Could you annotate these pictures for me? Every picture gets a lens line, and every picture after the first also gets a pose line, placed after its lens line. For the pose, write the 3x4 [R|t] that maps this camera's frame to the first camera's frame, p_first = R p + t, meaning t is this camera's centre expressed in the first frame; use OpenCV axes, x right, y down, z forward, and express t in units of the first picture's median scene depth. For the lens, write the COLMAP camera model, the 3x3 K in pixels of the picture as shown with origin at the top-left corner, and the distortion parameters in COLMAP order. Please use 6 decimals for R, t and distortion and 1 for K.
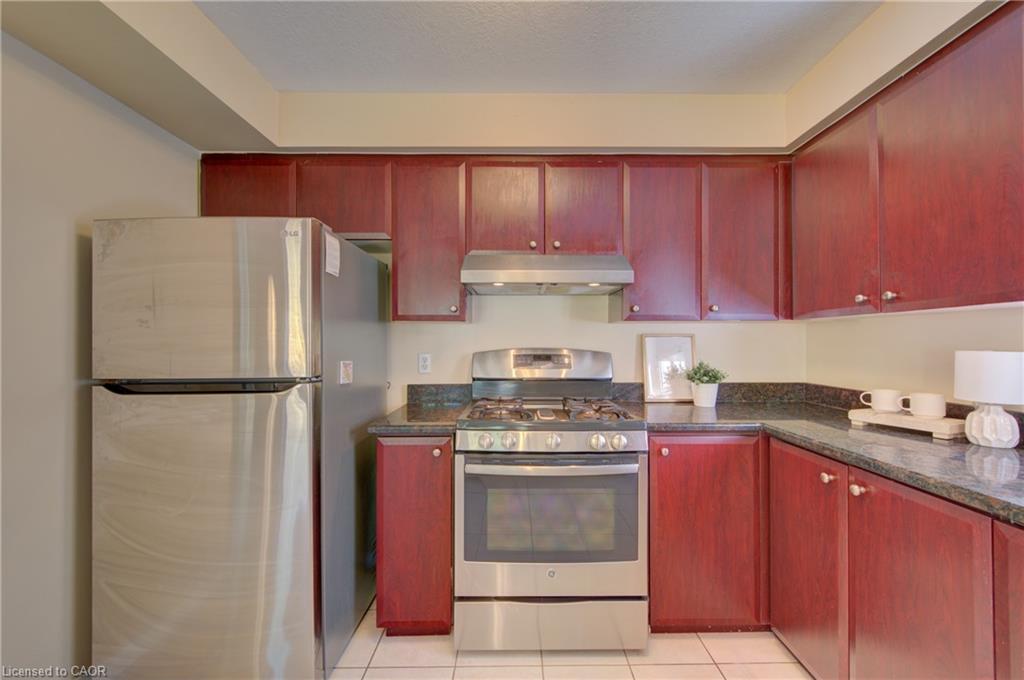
lens RADIAL K [[402.8, 0, 512.0], [0, 402.8, 340.0], [0, 0, 1]] dist [-0.001355, -0.000007]
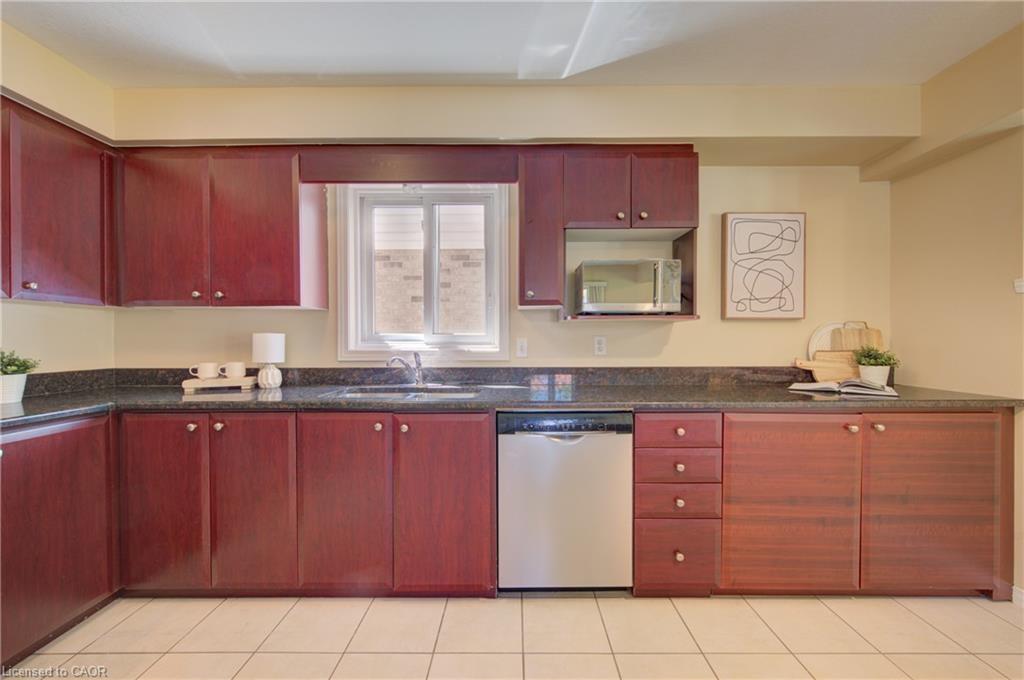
lens RADIAL K [[406.6, 0, 516.4], [0, 406.6, 344.5], [0, 0, 1]] dist [-0.000125, -0.000023]
pose [[0.008597, -0.011357, 0.999899, -0.432959], [-0.004184, 0.999926, 0.011394, 0.039478], [-0.999954, -0.004281, 0.008549, -0.063554]]
